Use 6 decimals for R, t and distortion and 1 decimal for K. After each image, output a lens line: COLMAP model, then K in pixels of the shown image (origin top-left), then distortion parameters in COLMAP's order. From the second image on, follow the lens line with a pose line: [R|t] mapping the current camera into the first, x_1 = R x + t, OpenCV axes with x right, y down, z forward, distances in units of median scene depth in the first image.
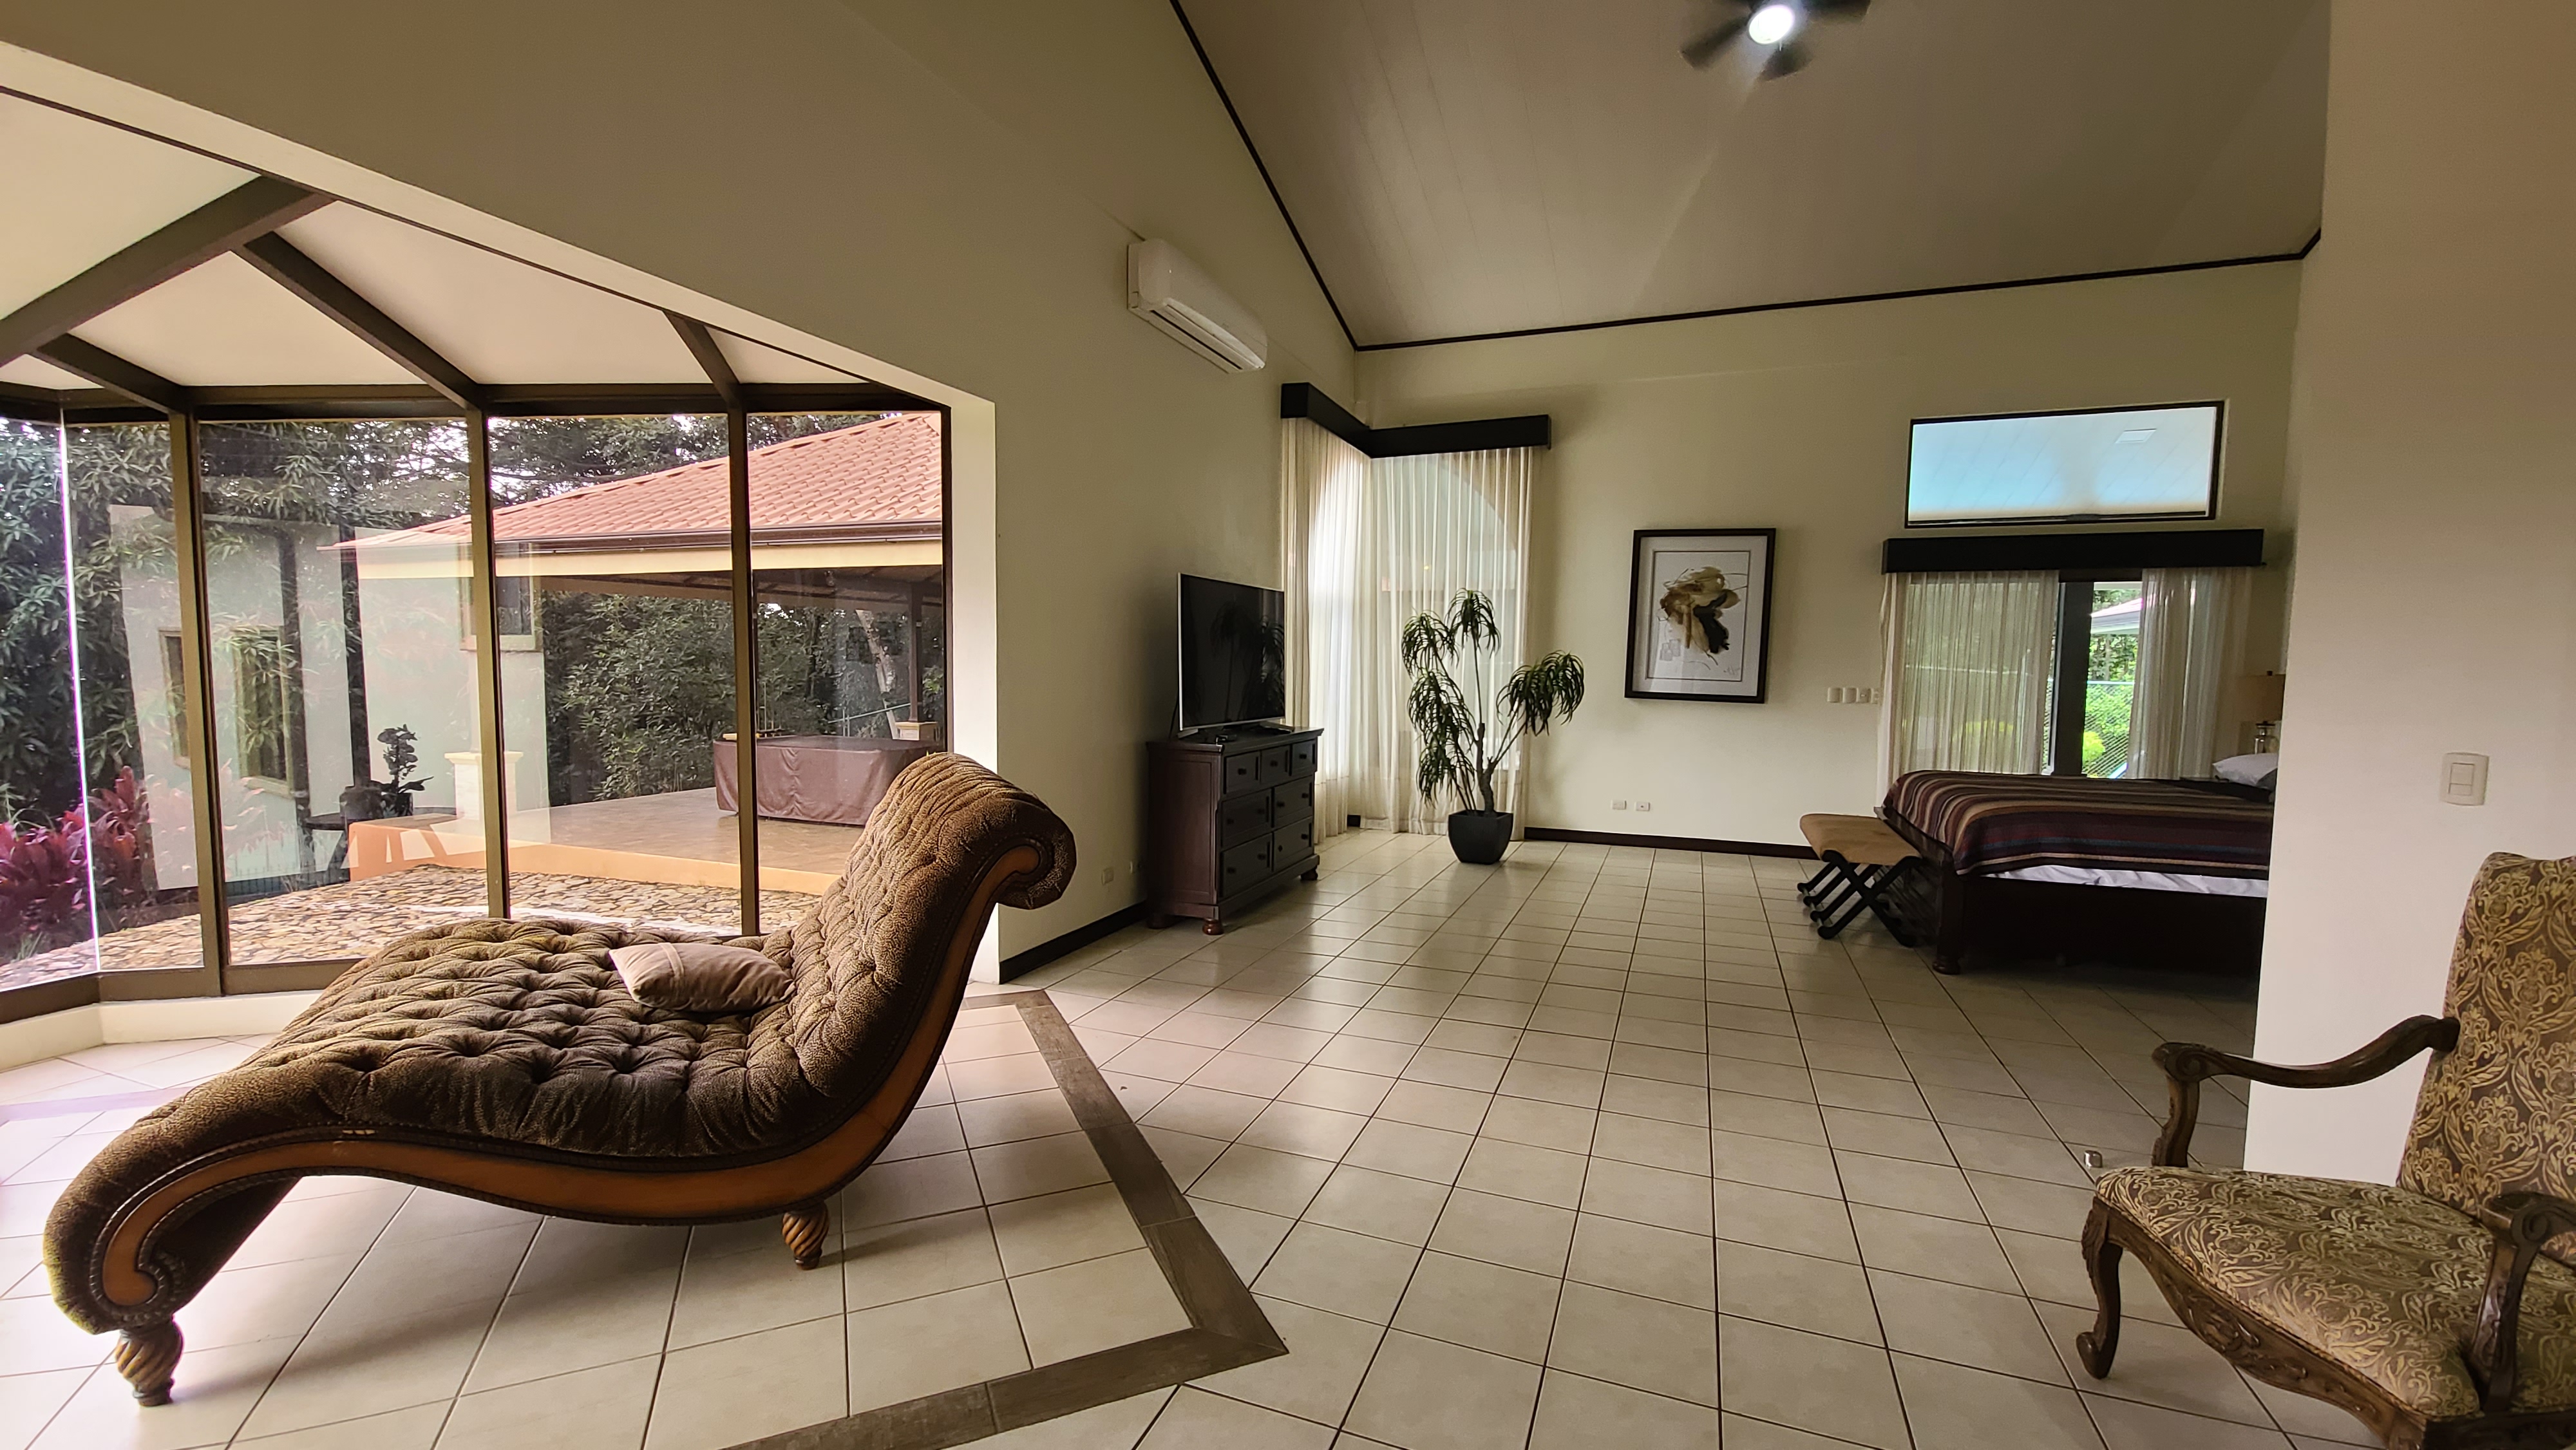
lens RADIAL K [[1050.1, 0, 1282.1], [0, 1050.1, 736.1], [0, 0, 1]] dist [0.000751, -0.000249]
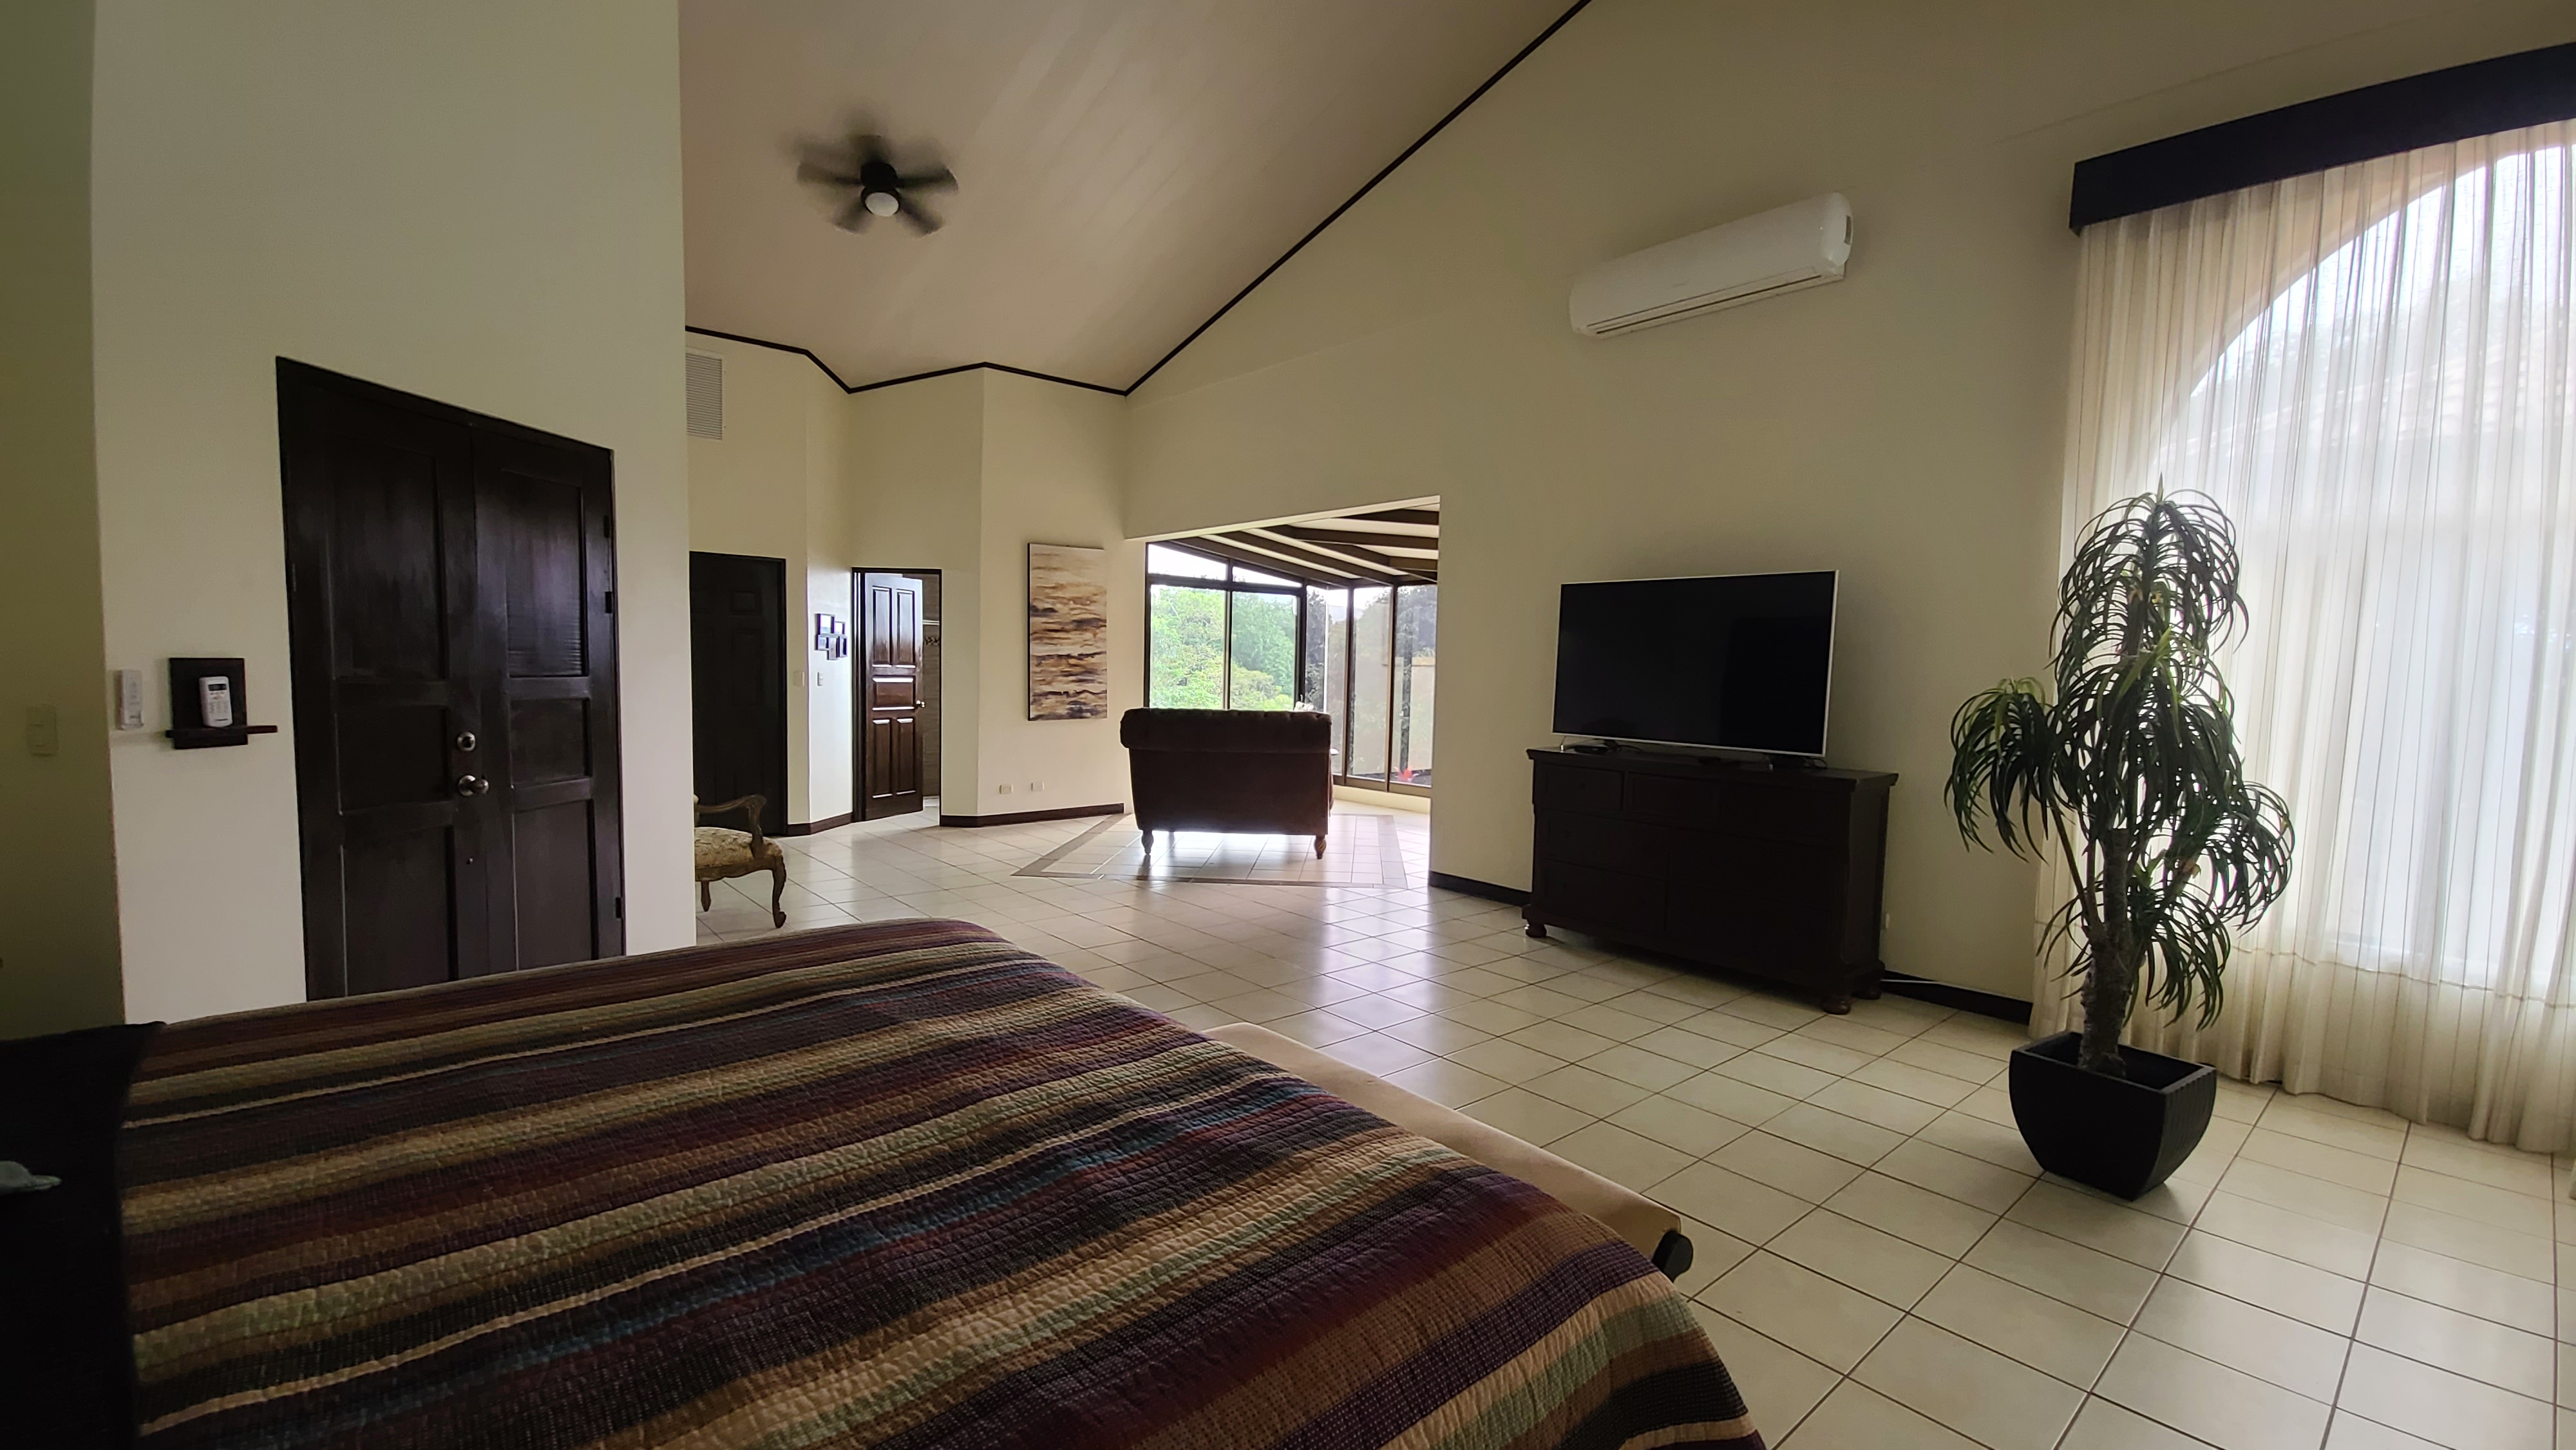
lens RADIAL K [[1050.1, 0, 1282.1], [0, 1050.1, 736.1], [0, 0, 1]] dist [0.000751, -0.000249]
pose [[-0.473741, 0.039222, -0.879790, 0.631621], [-0.095220, 0.990870, 0.095447, -0.053382], [0.875501, 0.128990, -0.465681, 0.861700]]
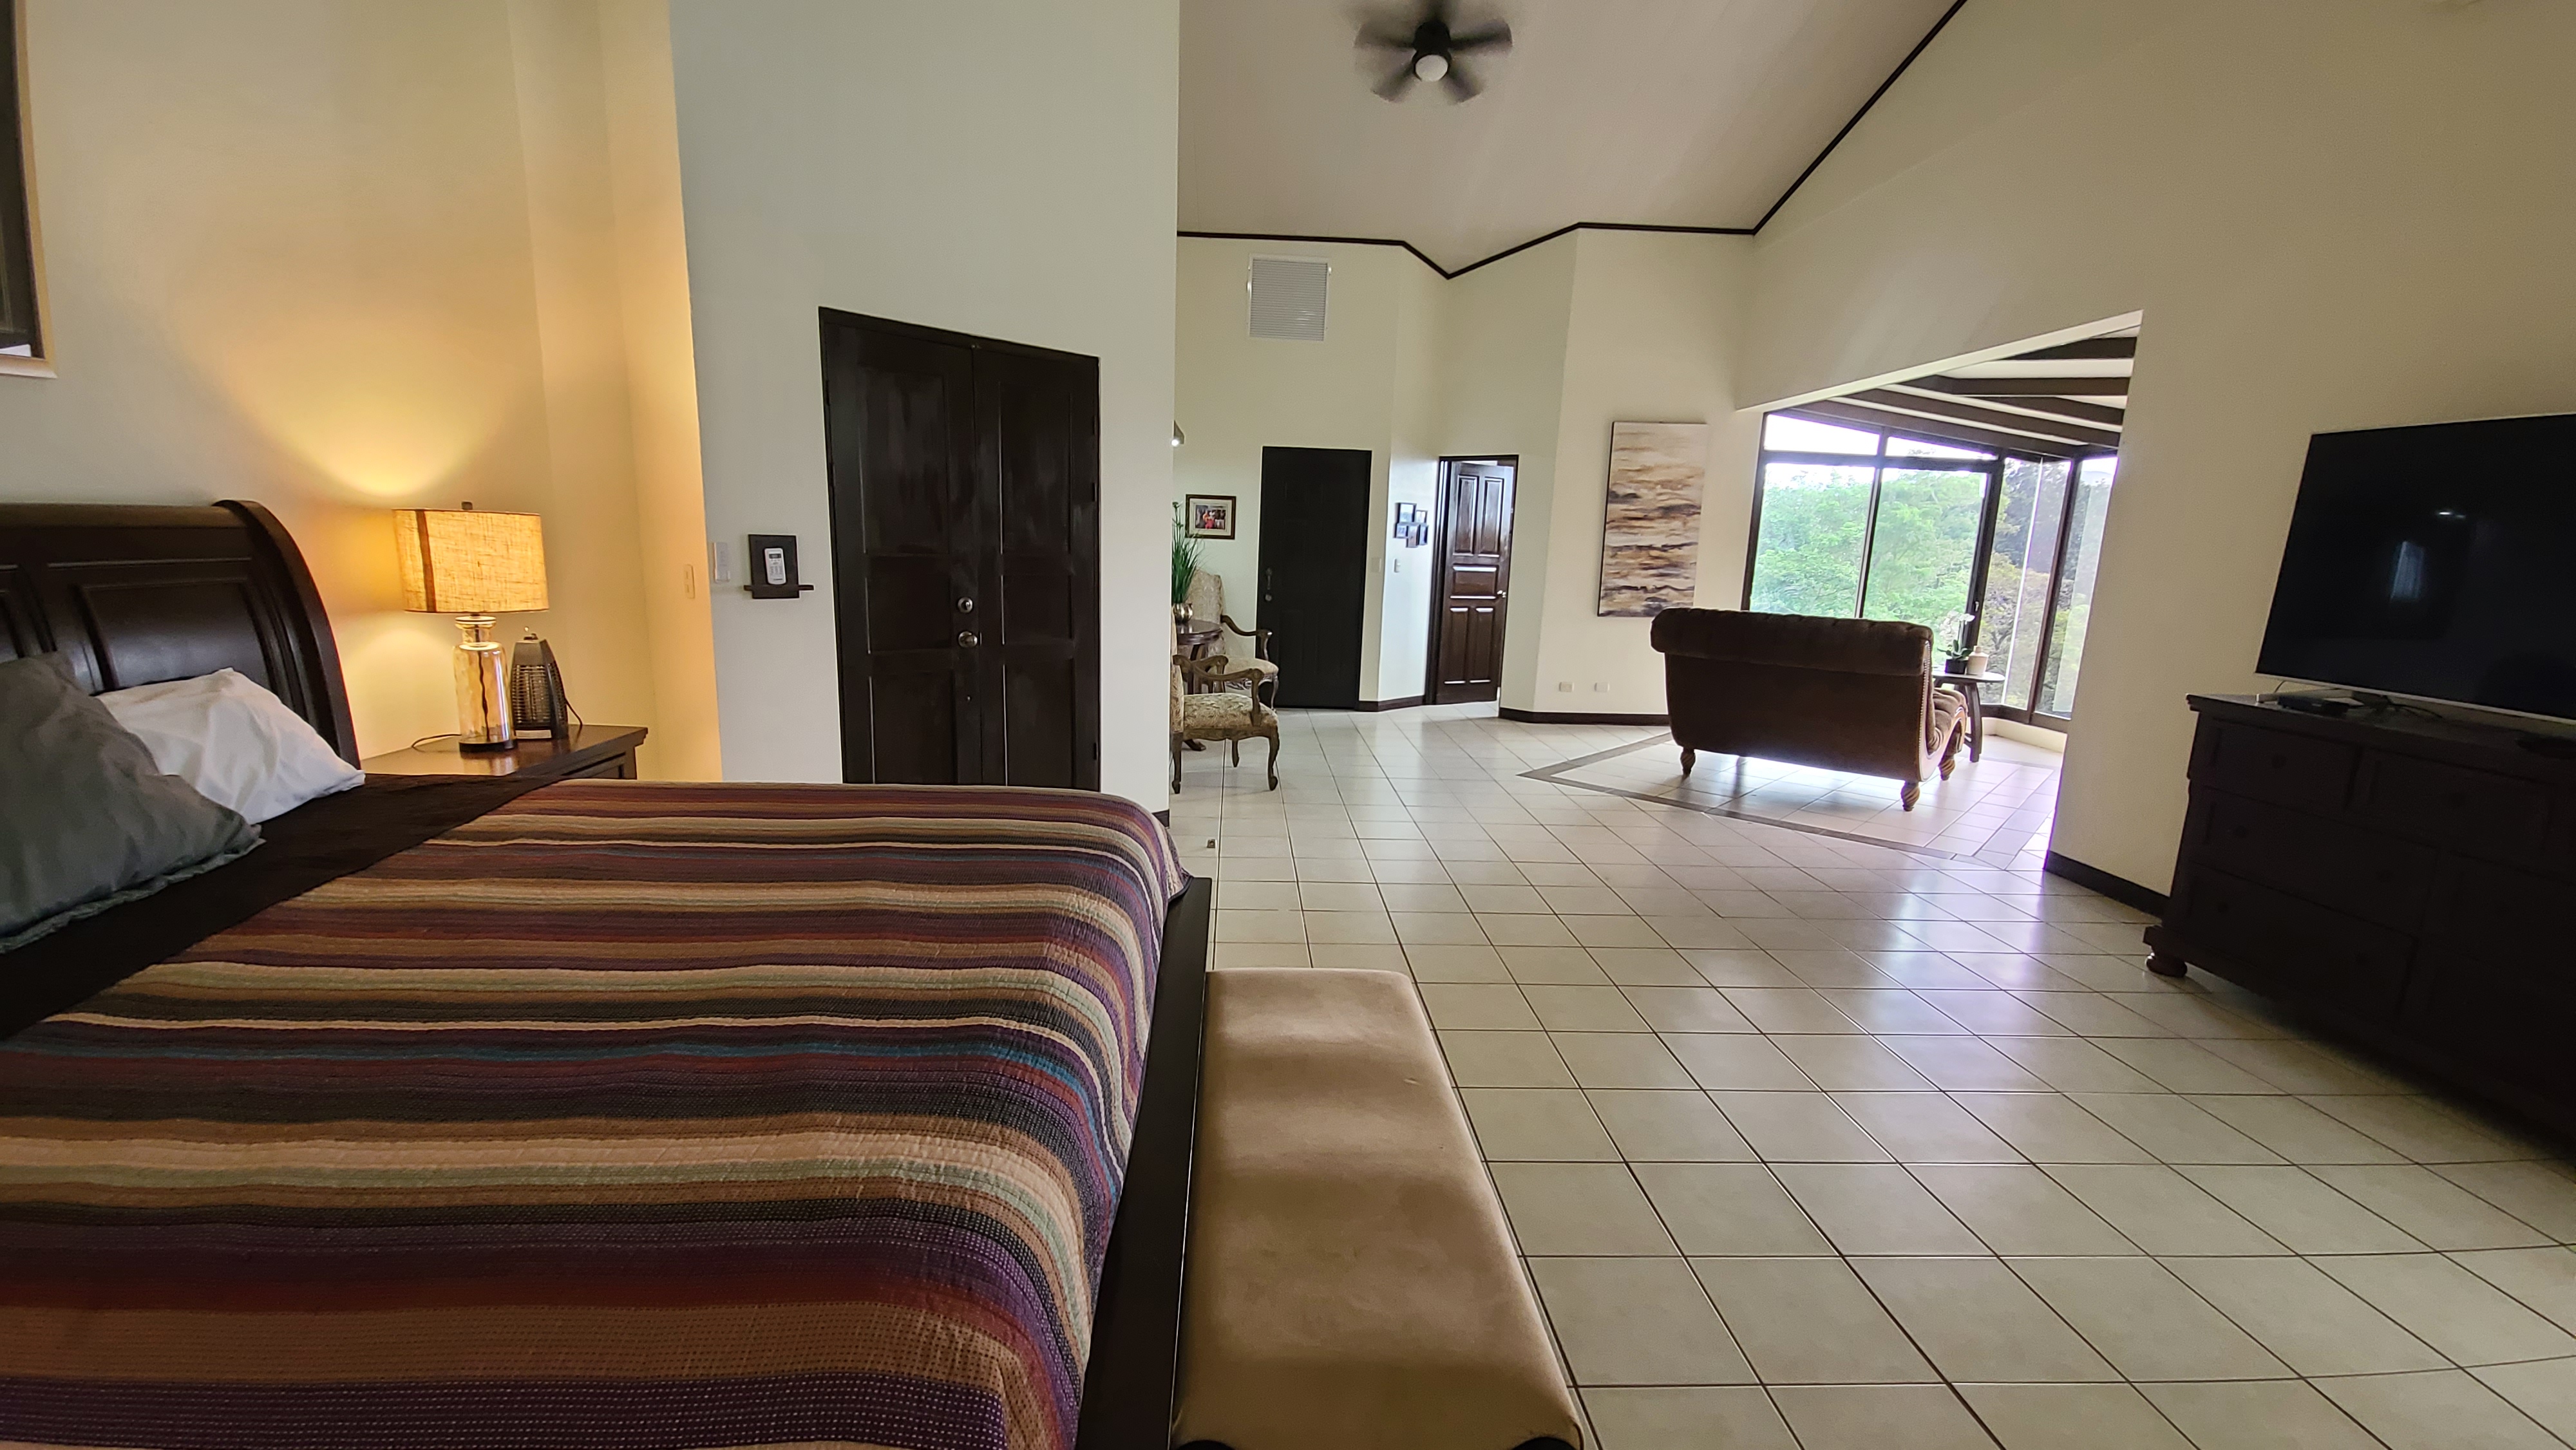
lens RADIAL K [[1050.1, 0, 1282.1], [0, 1050.1, 736.1], [0, 0, 1]] dist [0.000751, -0.000249]
pose [[-0.913386, 0.034021, -0.405671, 0.490465], [-0.075916, 0.964787, 0.251838, -0.062047], [0.399954, 0.260822, -0.878640, 0.929476]]
